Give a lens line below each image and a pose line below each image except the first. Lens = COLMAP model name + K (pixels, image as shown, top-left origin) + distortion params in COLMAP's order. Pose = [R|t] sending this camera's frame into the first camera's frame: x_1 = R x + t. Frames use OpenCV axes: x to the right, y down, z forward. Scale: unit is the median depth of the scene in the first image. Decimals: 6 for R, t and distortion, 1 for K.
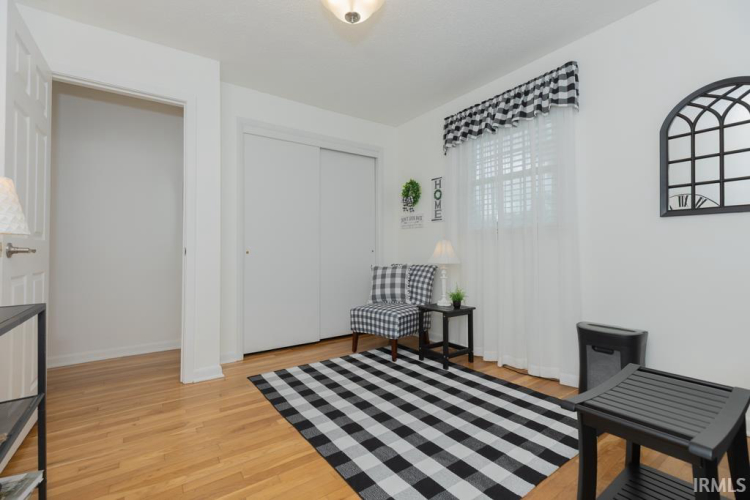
lens RADIAL K [[337.2, 0, 371.8], [0, 337.2, 247.3], [0, 0, 1]] dist [0.003308, 0.000525]
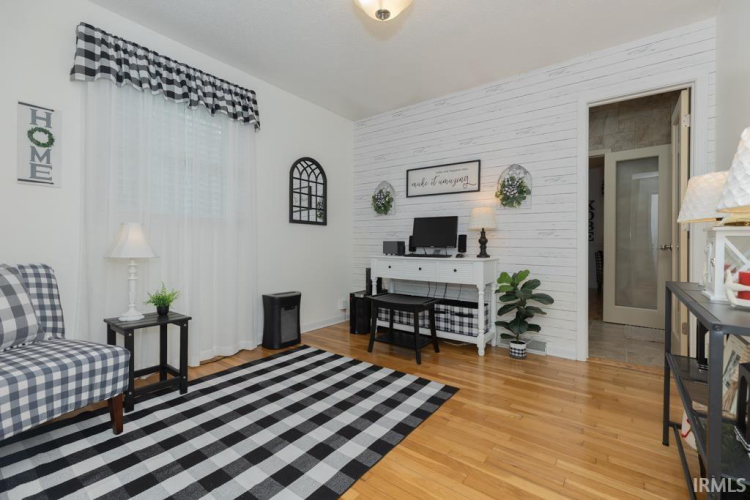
lens RADIAL K [[337.2, 0, 371.8], [0, 337.2, 247.3], [0, 0, 1]] dist [0.003308, 0.000525]
pose [[-0.308445, -0.000597, 0.951242, -0.682050], [-0.015069, 0.999877, -0.004258, 0.026319], [-0.951123, -0.015647, -0.308417, 0.884237]]
